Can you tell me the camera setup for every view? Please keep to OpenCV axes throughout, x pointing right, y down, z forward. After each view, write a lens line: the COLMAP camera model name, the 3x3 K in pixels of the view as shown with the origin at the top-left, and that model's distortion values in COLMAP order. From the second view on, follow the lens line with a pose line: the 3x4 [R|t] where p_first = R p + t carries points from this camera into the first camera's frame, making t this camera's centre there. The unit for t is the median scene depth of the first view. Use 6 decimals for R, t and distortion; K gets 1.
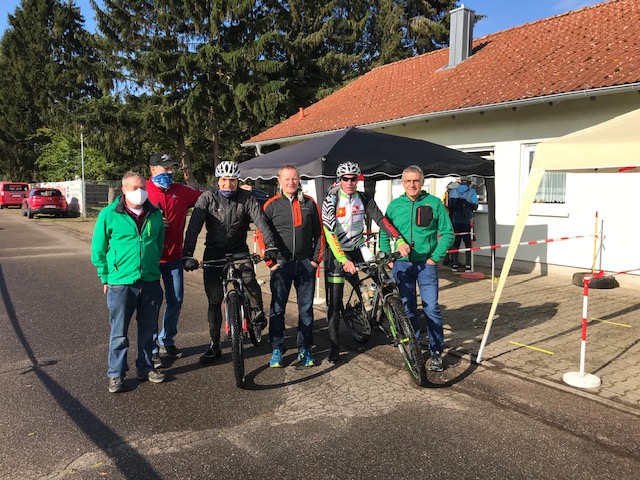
lens RADIAL K [[532.7, 0, 320.0], [0, 532.7, 240.0], [0, 0, 1]] dist [-0.001249, -0.004672]
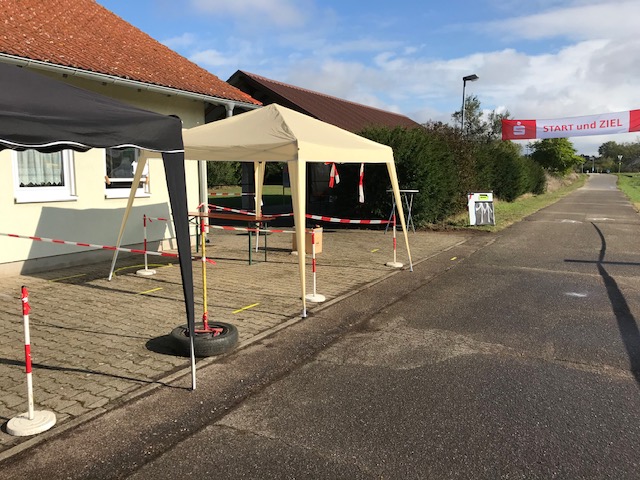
lens RADIAL K [[532.7, 0, 320.0], [0, 532.7, 240.0], [0, 0, 1]] dist [-0.001249, -0.004672]
pose [[-0.476264, -0.109581, 0.872448, -0.444097], [0.070750, 0.984212, 0.162241, -0.080033], [-0.876451, 0.138995, -0.460992, 0.888092]]
